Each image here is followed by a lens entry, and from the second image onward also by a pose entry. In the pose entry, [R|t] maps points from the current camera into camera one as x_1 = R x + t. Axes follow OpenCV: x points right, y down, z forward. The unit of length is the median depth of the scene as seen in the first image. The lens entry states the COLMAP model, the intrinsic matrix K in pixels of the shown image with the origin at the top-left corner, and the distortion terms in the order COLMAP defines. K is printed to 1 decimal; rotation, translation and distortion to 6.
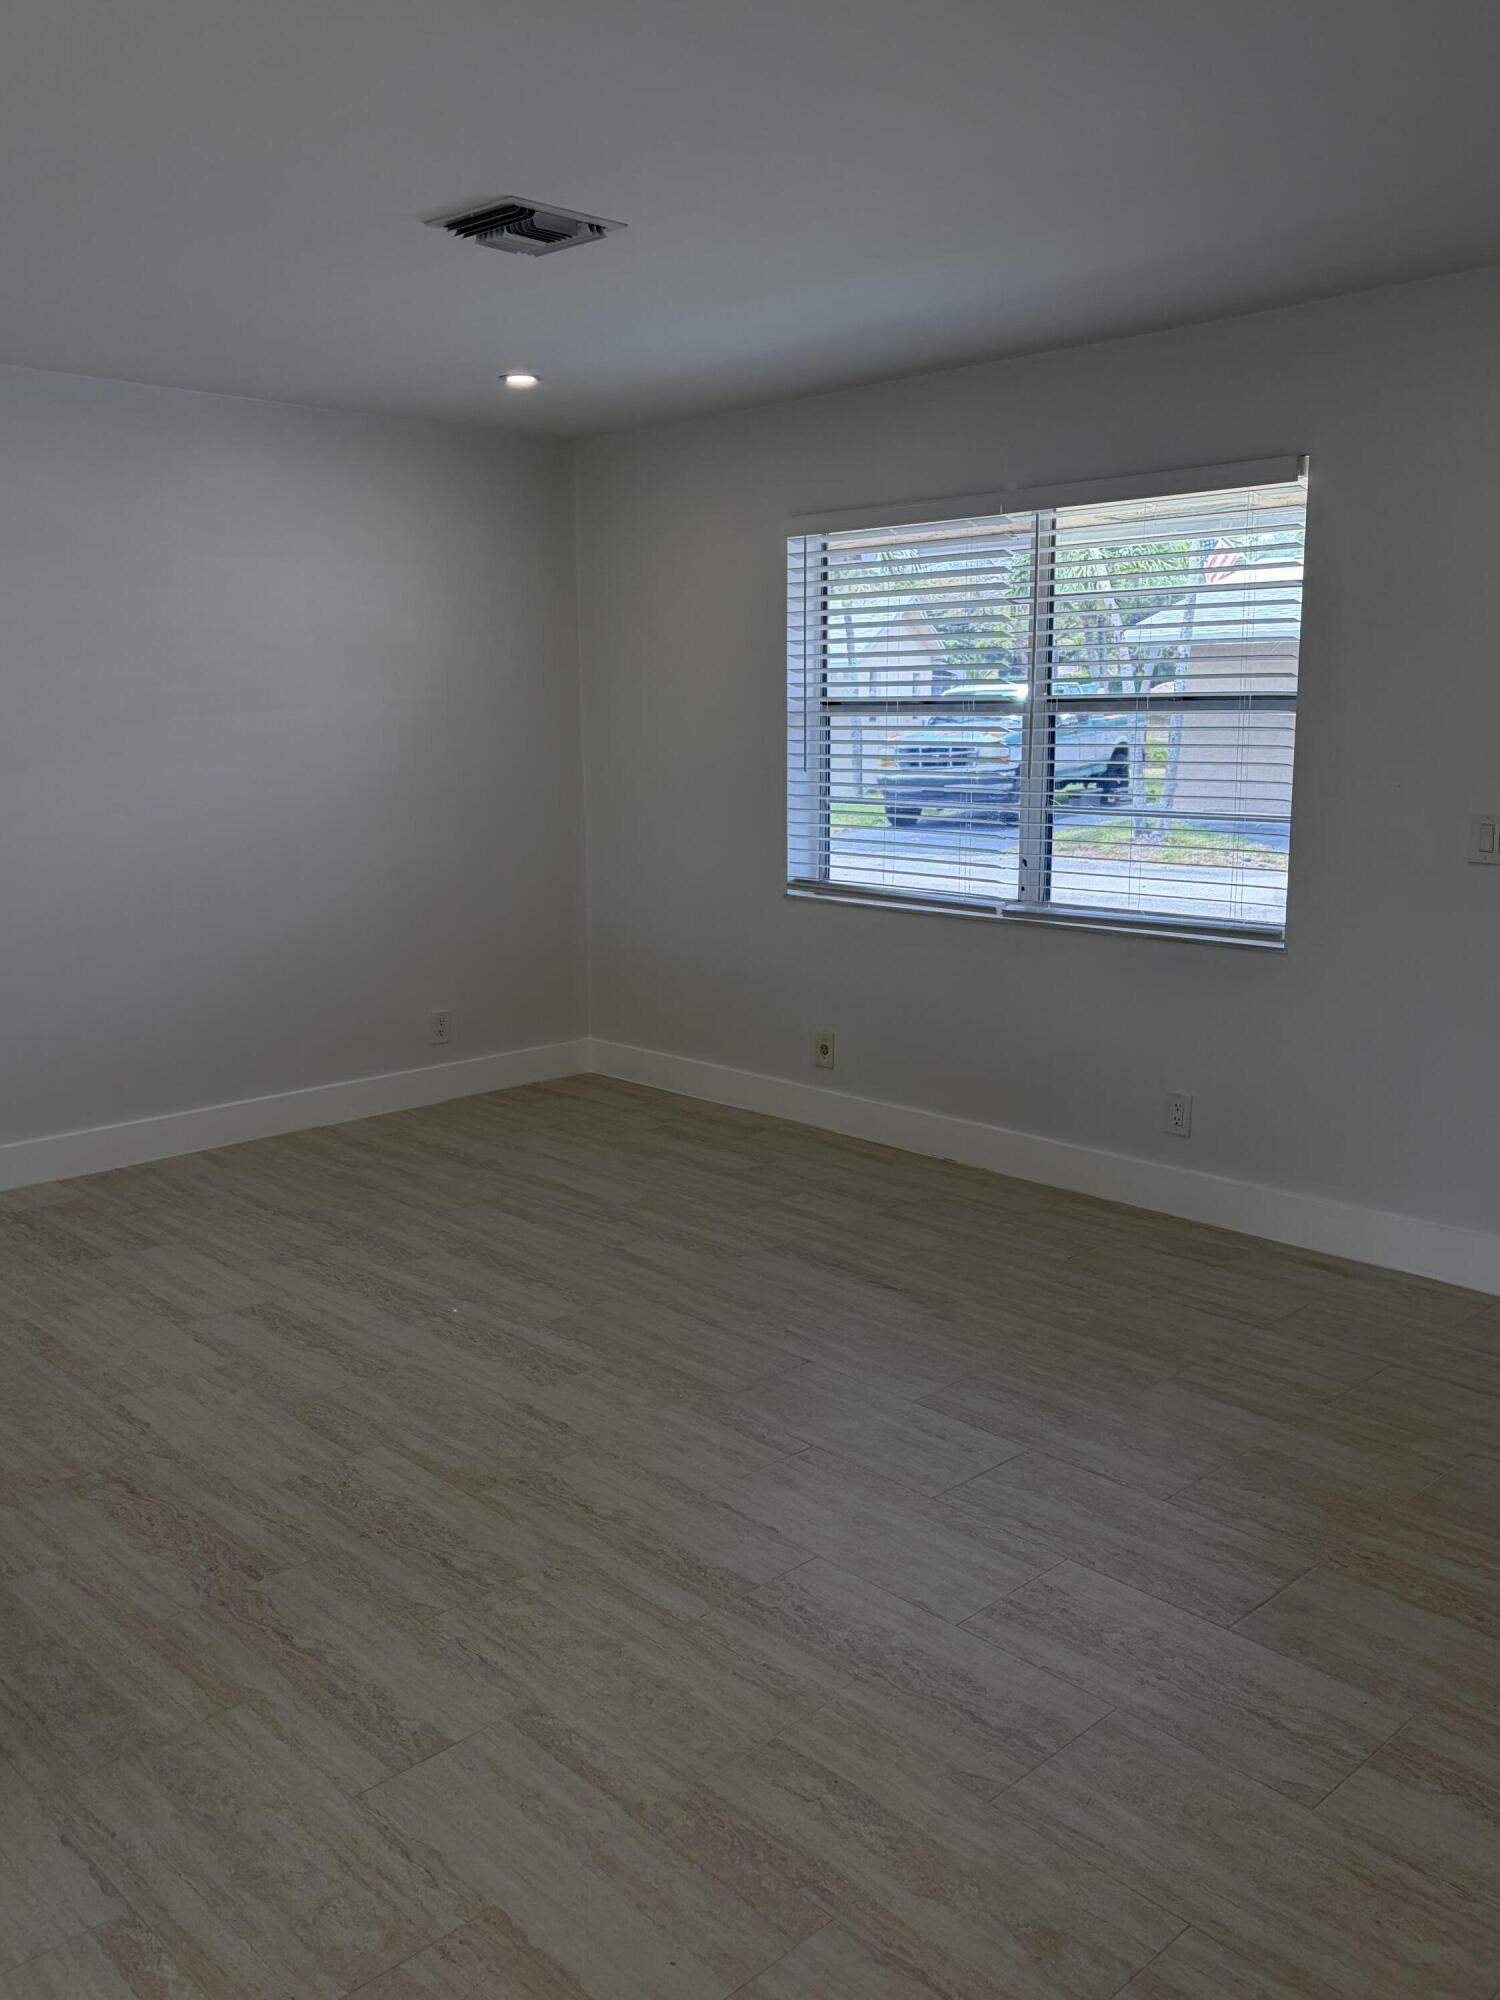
lens RADIAL K [[1642.1, 0, 750.0], [0, 1642.1, 1000.0], [0, 0, 1]] dist [0.007631, 0.002793]
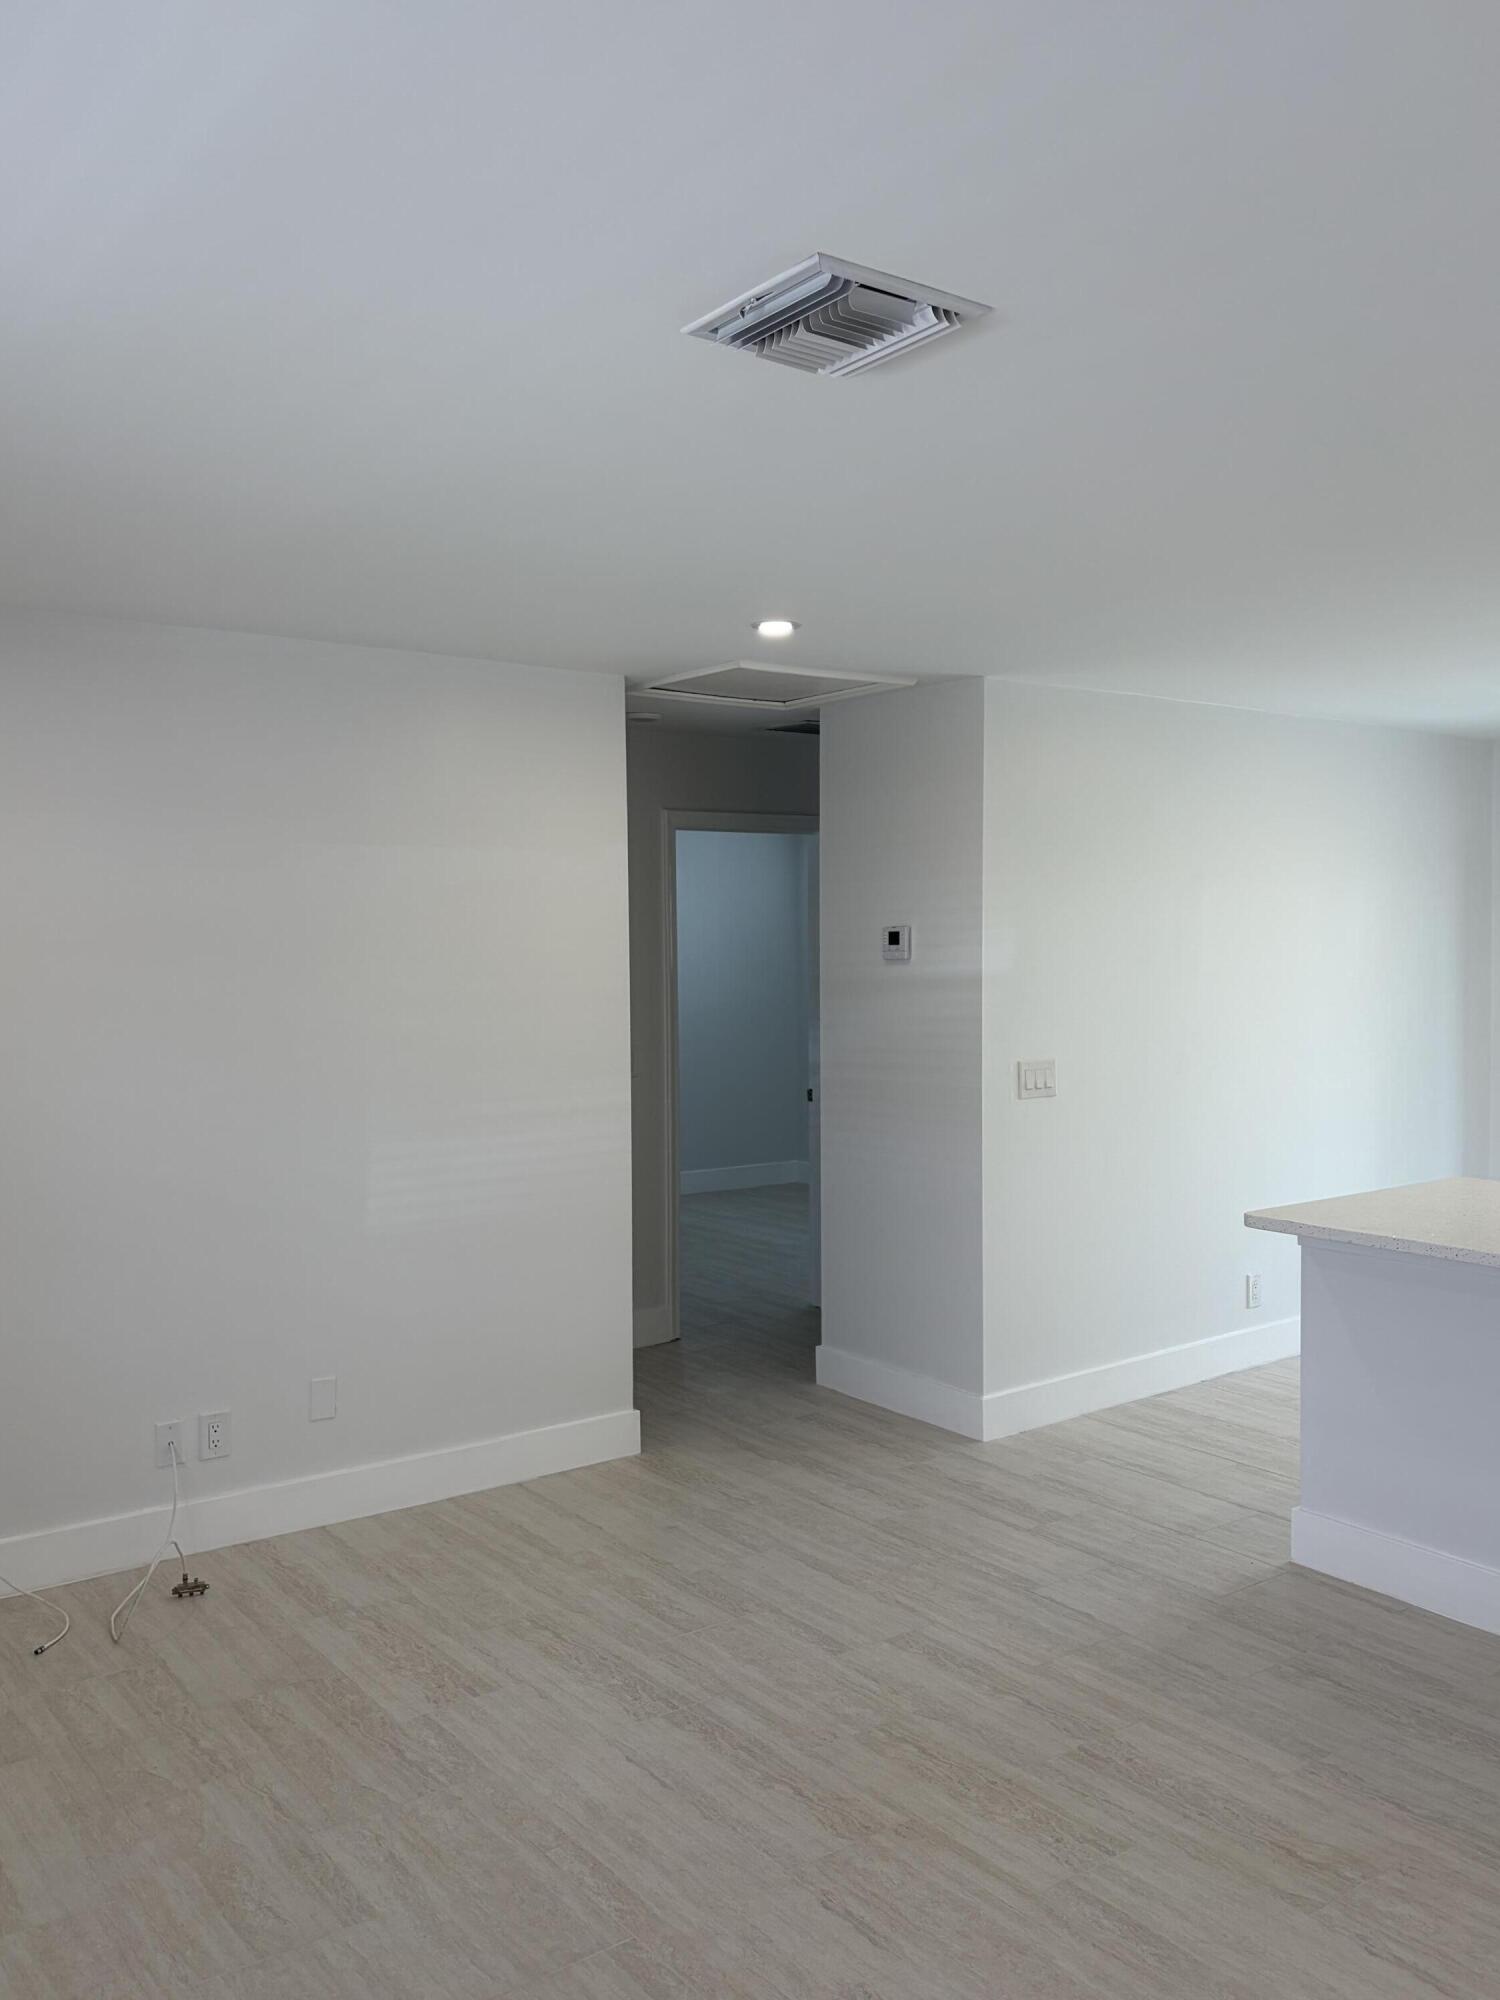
lens RADIAL K [[1647.7, 0, 746.5], [0, 1647.7, 1023.6], [0, 0, 1]] dist [-0.012334, -0.005295]
pose [[-0.990472, 0.005087, 0.137621, -0.191978], [0.035767, 0.974529, 0.221393, -0.349600], [-0.132989, 0.224206, -0.965425, 1.723397]]
